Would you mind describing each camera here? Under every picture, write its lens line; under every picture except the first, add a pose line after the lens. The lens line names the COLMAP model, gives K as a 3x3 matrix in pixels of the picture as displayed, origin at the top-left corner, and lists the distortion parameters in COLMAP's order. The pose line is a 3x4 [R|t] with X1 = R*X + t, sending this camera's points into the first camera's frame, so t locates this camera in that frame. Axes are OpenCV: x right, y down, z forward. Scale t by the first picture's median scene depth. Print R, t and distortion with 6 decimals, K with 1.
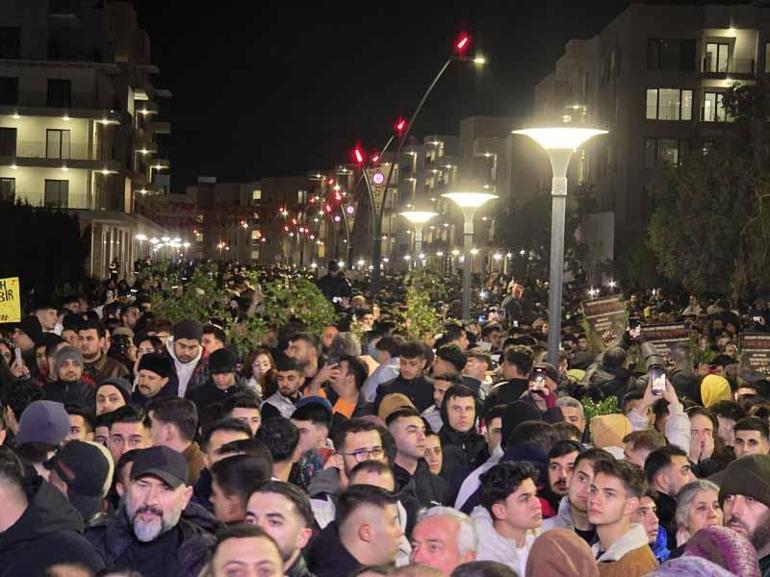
lens RADIAL K [[2577.1, 0, 384.9], [0, 2577.1, 288.6], [0, 0, 1]] dist [0.317424, 0.000000]
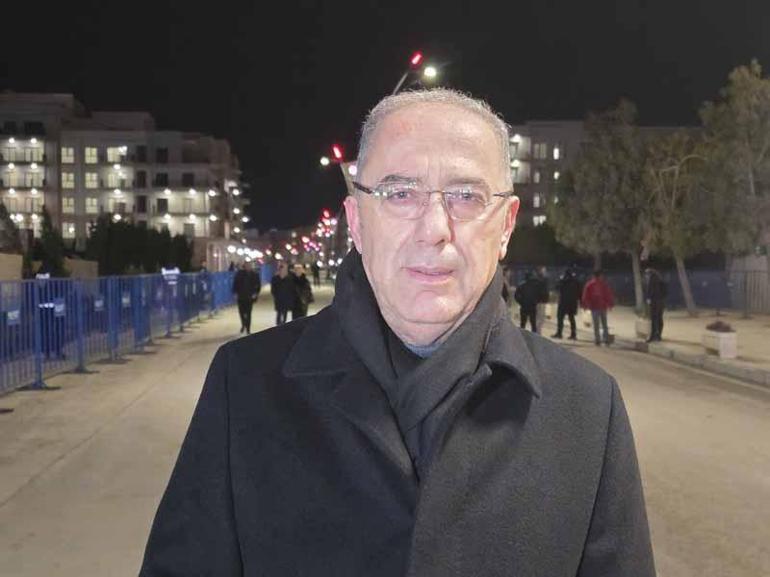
lens RADIAL K [[516.6, 0, 383.7], [0, 516.6, 289.6], [0, 0, 1]] dist [0.001160, -0.000016]
pose [[0.996542, -0.037047, 0.074369, -0.006143], [0.035945, 0.999224, 0.016096, 0.009575], [-0.074908, -0.013367, 0.997101, 0.582125]]
